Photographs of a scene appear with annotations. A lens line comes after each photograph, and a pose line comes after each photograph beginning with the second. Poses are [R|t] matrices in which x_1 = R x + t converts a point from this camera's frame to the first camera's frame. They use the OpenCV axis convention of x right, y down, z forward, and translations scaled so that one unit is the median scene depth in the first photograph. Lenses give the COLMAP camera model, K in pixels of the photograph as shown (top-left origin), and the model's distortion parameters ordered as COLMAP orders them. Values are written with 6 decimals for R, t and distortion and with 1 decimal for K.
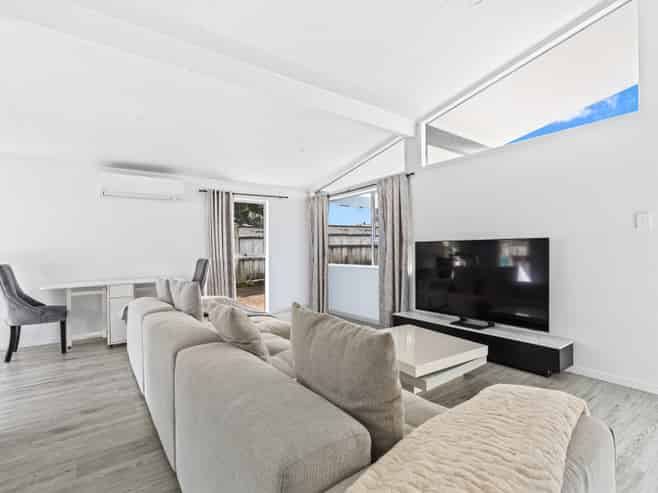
lens RADIAL K [[321.5, 0, 326.9], [0, 321.5, 248.4], [0, 0, 1]] dist [-0.000071, -0.000002]
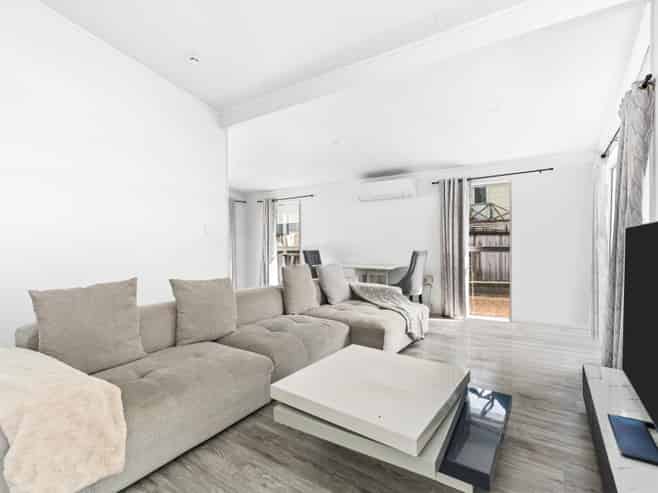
lens RADIAL K [[321.5, 0, 327.3], [0, 321.5, 247.6], [0, 0, 1]] dist [-0.000071, -0.000002]
pose [[0.351647, 0.027796, -0.935720, 0.434957], [0.002717, 0.999525, 0.030713, -0.009284], [0.936129, -0.013342, 0.351404, 0.327863]]
